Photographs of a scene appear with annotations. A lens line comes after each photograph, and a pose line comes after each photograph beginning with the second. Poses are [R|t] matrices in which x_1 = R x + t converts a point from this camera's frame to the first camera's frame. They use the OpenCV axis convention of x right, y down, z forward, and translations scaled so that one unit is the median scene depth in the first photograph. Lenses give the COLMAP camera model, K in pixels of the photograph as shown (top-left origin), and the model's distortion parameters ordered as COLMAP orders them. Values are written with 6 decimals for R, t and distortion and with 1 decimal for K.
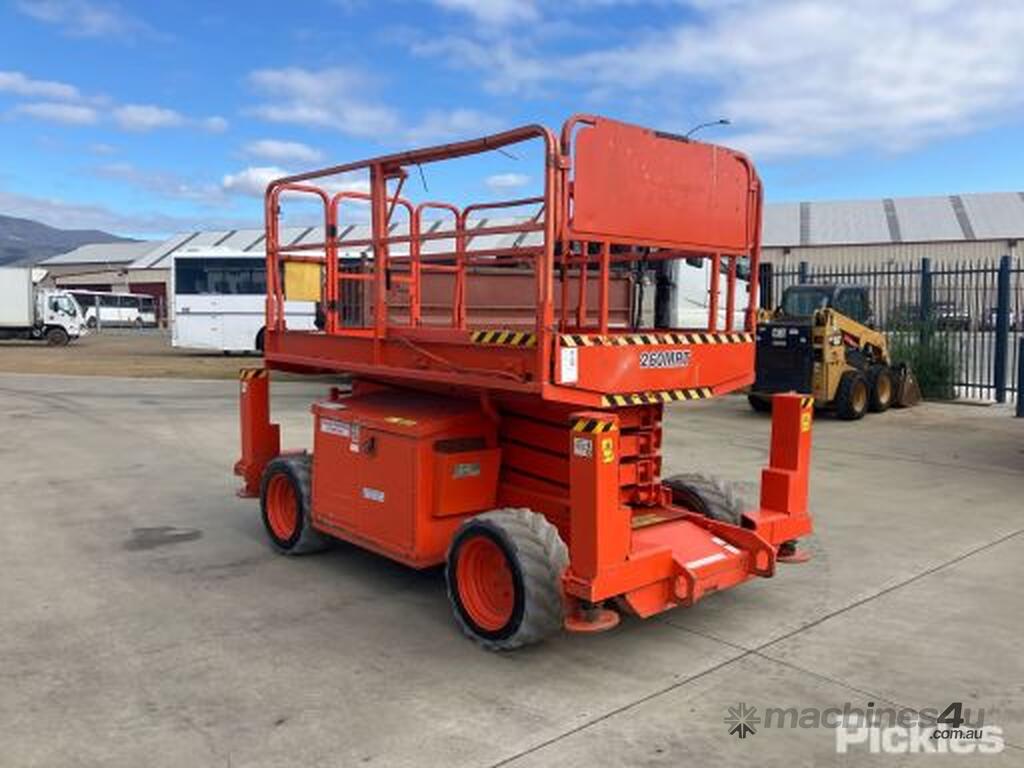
lens RADIAL K [[854.2, 0, 510.4], [0, 854.2, 369.0], [0, 0, 1]] dist [0.008259, 0.003023]
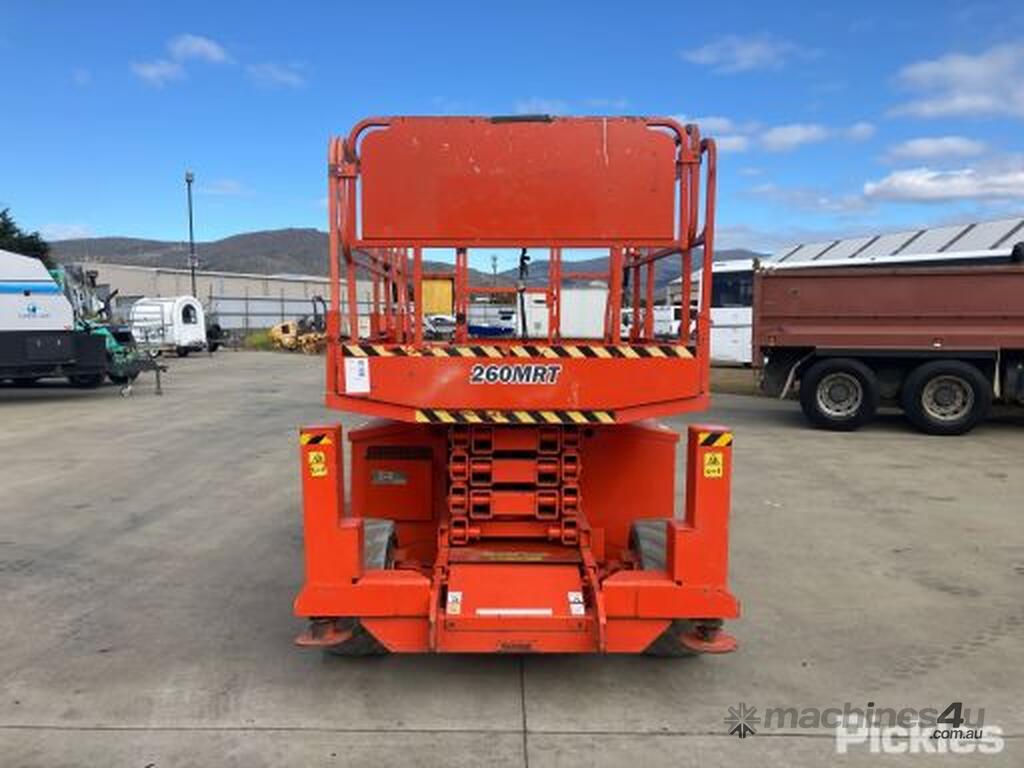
lens RADIAL K [[854.2, 0, 512.0], [0, 854.2, 384.0], [0, 0, 1]] dist [0.022370, -0.005890]
pose [[0.738048, 0.038245, -0.673664, 0.781865], [-0.036731, 0.999189, 0.016485, -0.015980], [0.673748, 0.012577, 0.738854, 0.363448]]
